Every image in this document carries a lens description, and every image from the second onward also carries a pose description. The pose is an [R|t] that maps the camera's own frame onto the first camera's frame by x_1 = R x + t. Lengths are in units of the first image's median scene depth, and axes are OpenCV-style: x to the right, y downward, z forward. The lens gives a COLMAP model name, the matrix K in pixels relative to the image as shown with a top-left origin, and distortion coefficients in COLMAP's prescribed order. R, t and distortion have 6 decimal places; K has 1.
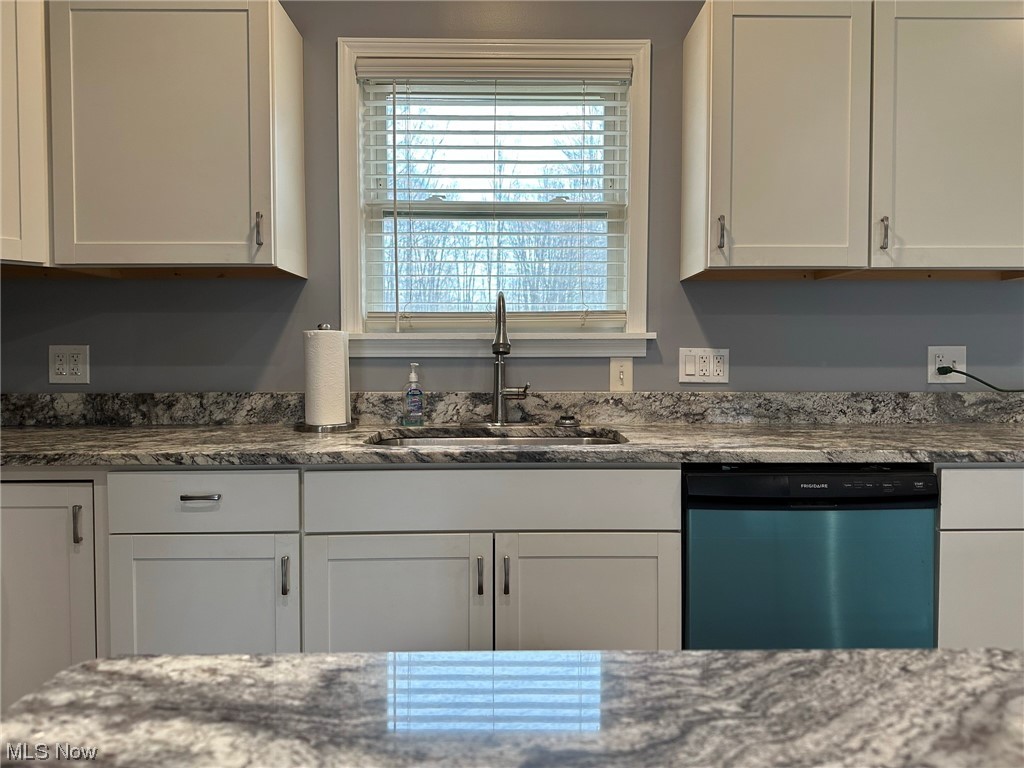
lens RADIAL K [[716.6, 0, 518.8], [0, 716.6, 380.5], [0, 0, 1]] dist [0.039181, -0.010474]
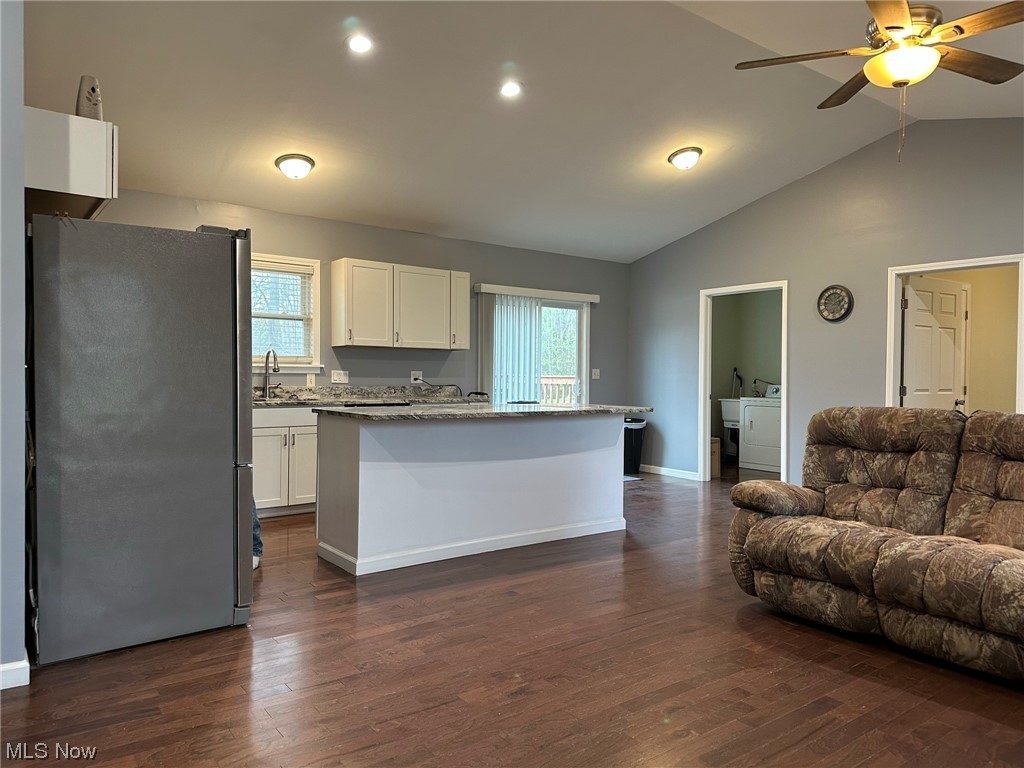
lens RADIAL K [[716.6, 0, 516.7], [0, 716.6, 386.1], [0, 0, 1]] dist [0.039181, -0.010474]
pose [[0.808516, -0.001672, 0.588472, -0.835071], [0.015745, 0.999699, -0.018793, 0.078620], [-0.588264, 0.024460, 0.808299, -1.670514]]
